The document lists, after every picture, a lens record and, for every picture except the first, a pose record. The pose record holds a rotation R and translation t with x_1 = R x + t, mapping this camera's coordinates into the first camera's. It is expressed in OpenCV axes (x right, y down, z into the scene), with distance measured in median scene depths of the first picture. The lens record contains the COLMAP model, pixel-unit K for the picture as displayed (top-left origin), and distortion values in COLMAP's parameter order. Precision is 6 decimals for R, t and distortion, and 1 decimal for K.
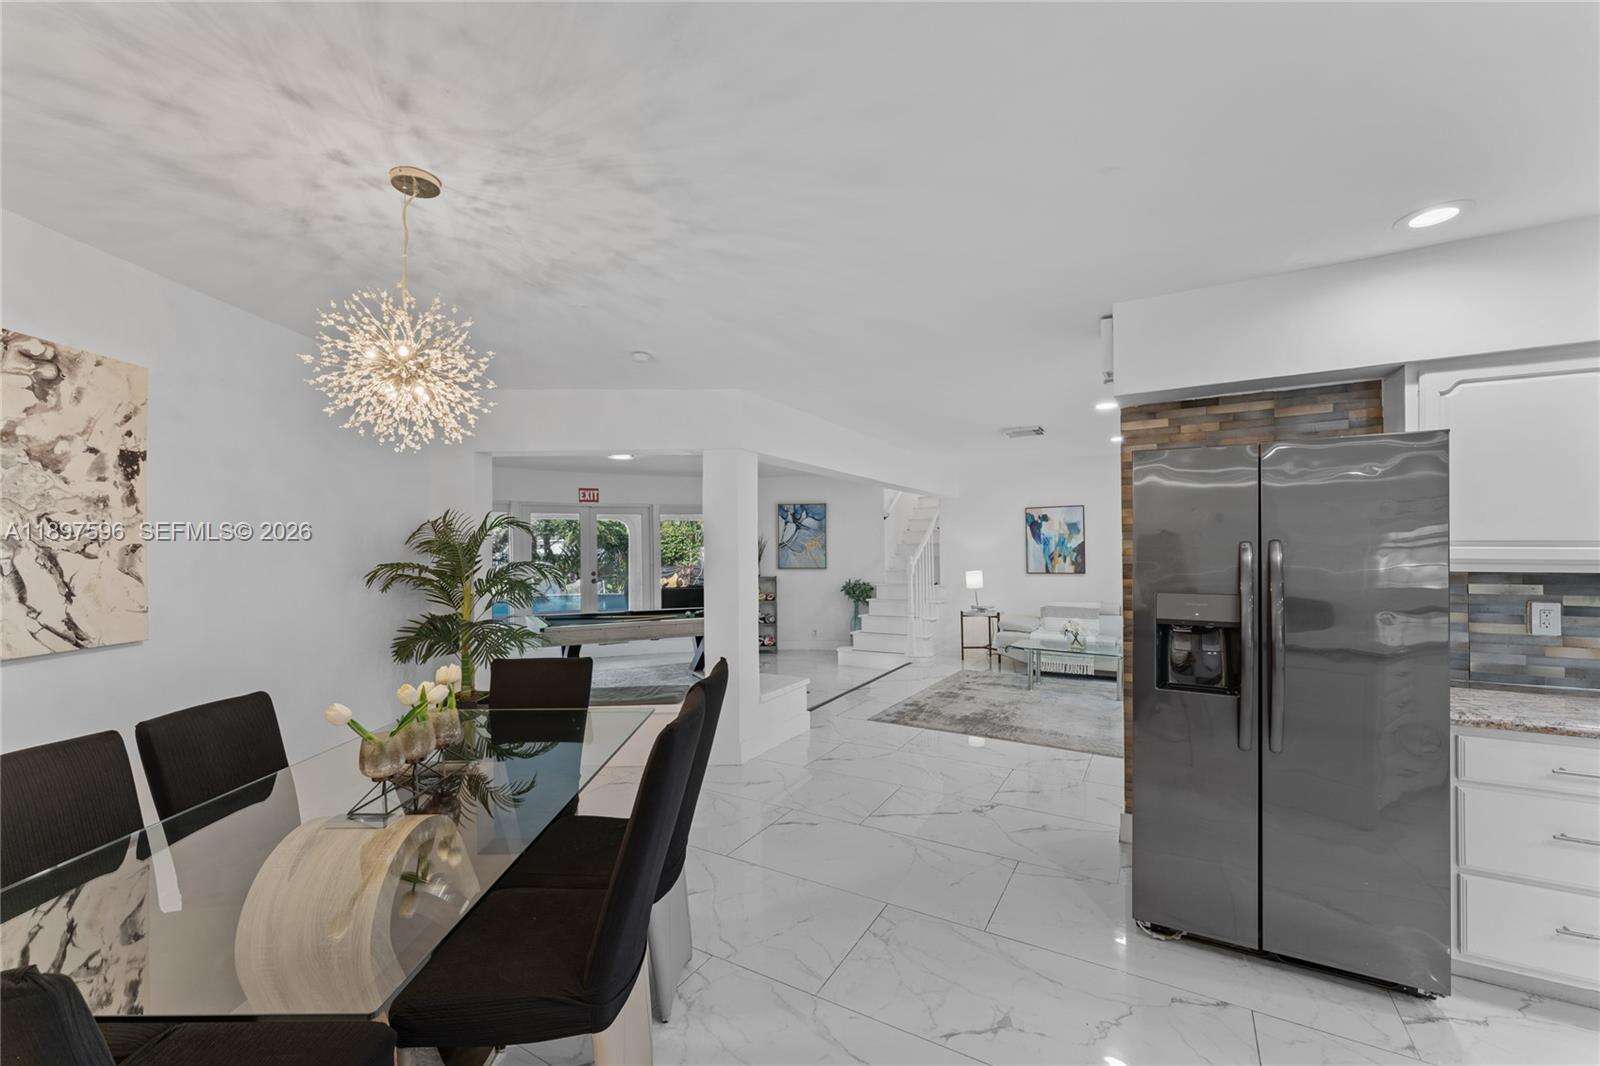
lens RADIAL K [[636.7, 0, 801.8], [0, 636.7, 542.6], [0, 0, 1]] dist [0.001846, 0.000132]
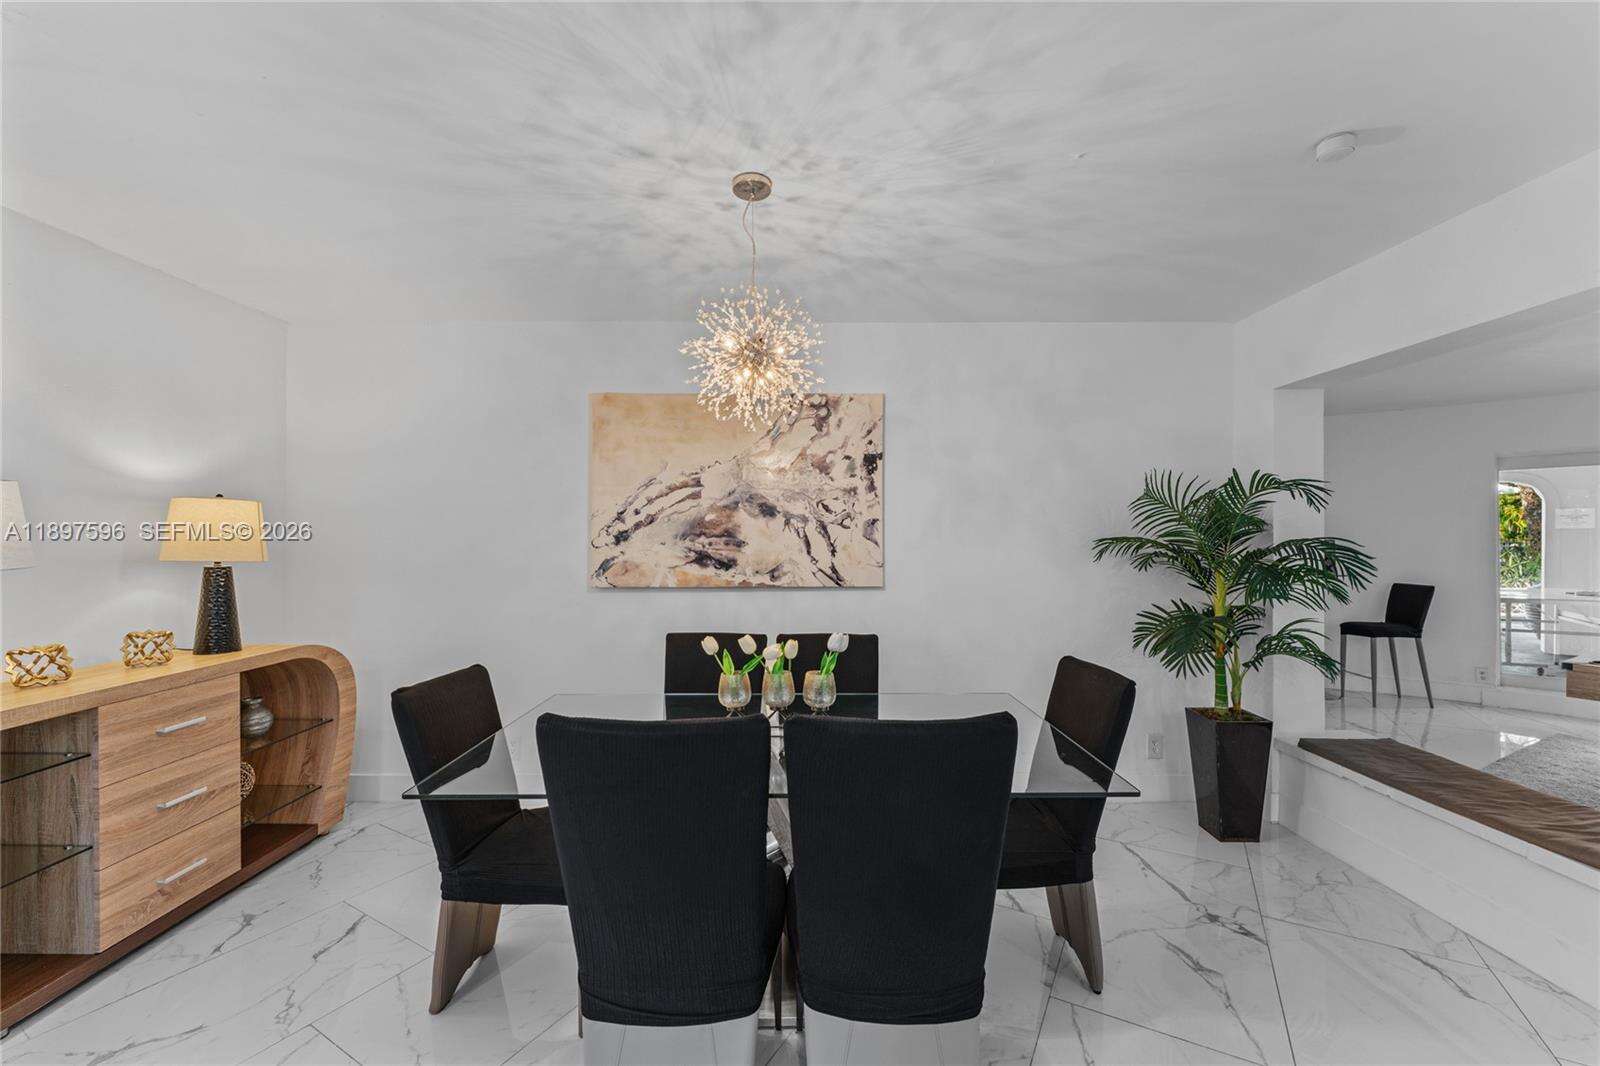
lens RADIAL K [[647.5, 0, 804.4], [0, 647.5, 538.1], [0, 0, 1]] dist [-0.002747, -0.000094]
pose [[0.007400, 0.010279, -0.999920, 0.215630], [0.009487, 0.999901, 0.010349, 0.015307], [0.999928, -0.009563, 0.007302, 0.438394]]
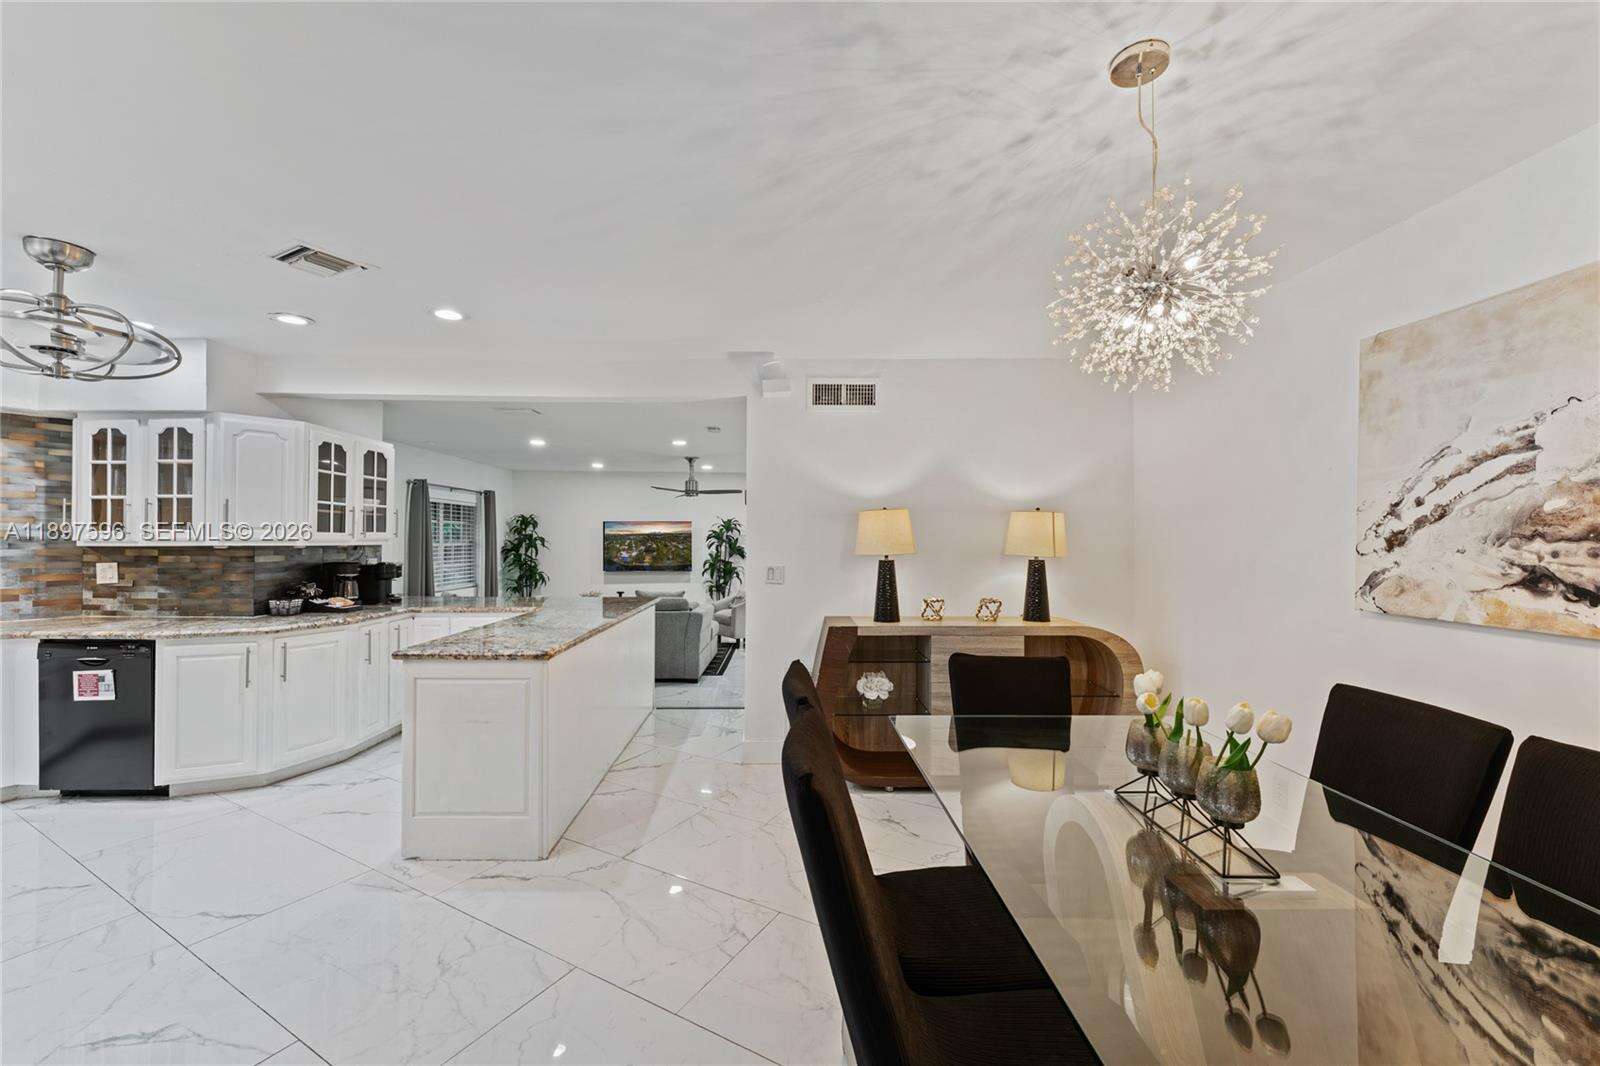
lens RADIAL K [[641.4, 0, 777.9], [0, 641.4, 534.3], [0, 0, 1]] dist [-0.001683, -0.000143]
pose [[-0.999987, 0.005053, 0.000535, -0.055643], [0.005045, 0.999886, -0.014231, 0.019870], [-0.000606, -0.014228, -0.999899, 0.738038]]
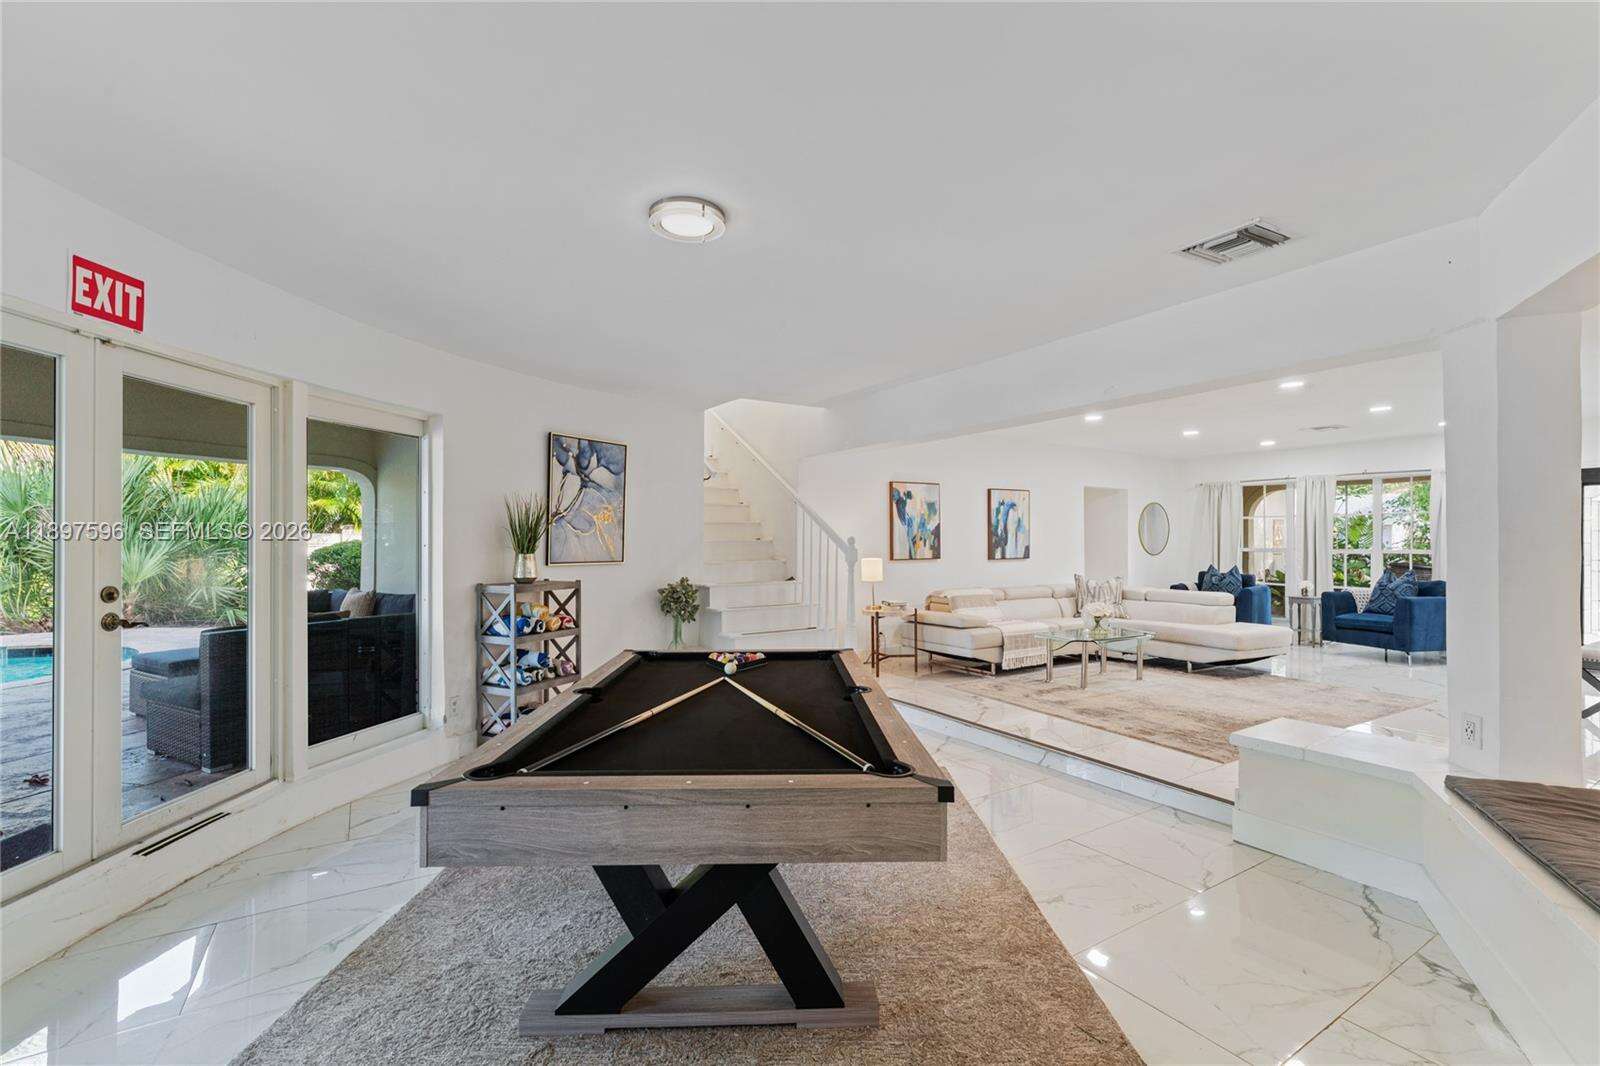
lens RADIAL K [[695.4, 0, 800.8], [0, 695.4, 537.3], [0, 0, 1]] dist [-0.004837, -0.000250]
pose [[0.462096, 0.012812, 0.886737, -0.940179], [-0.008996, 0.999912, -0.009759, 0.052434], [-0.886784, -0.003468, 0.462170, 1.275905]]
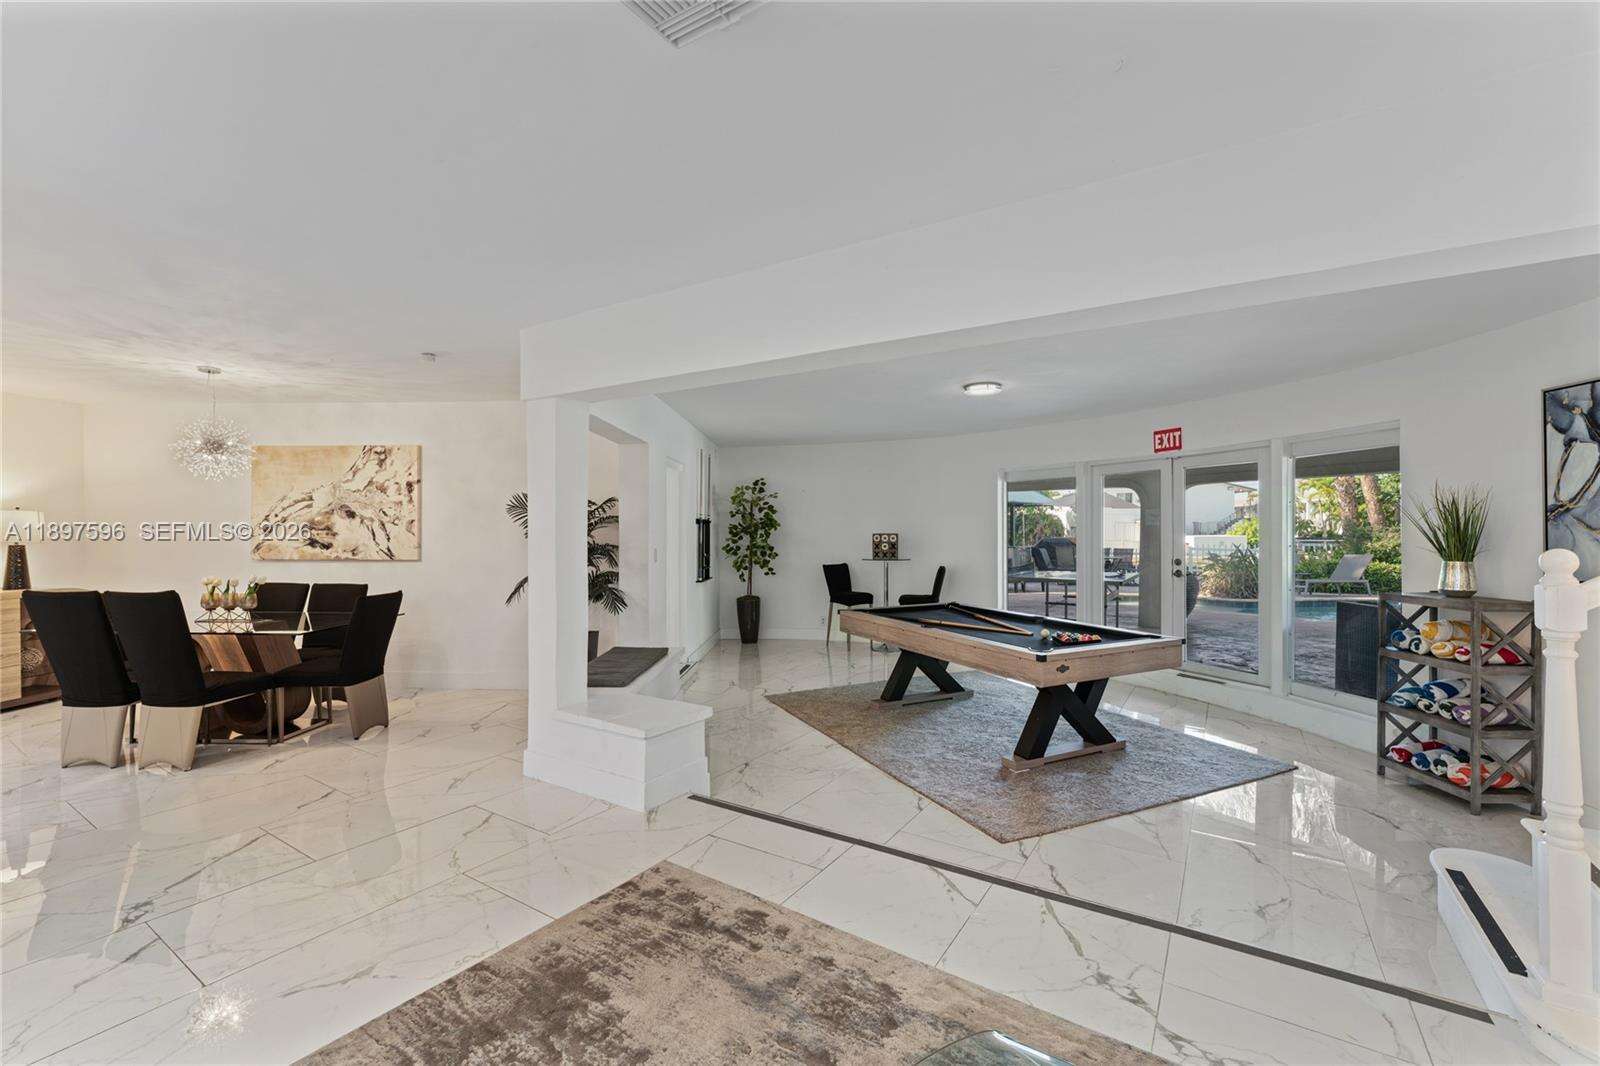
lens RADIAL K [[664.0, 0, 802.6], [0, 664.0, 537.2], [0, 0, 1]] dist [-0.003139, 0.000017]
pose [[-0.043318, 0.018712, -0.998886, 0.739589], [0.007974, 0.999799, 0.018383, 0.018076], [0.999030, -0.007168, -0.043459, 1.362583]]
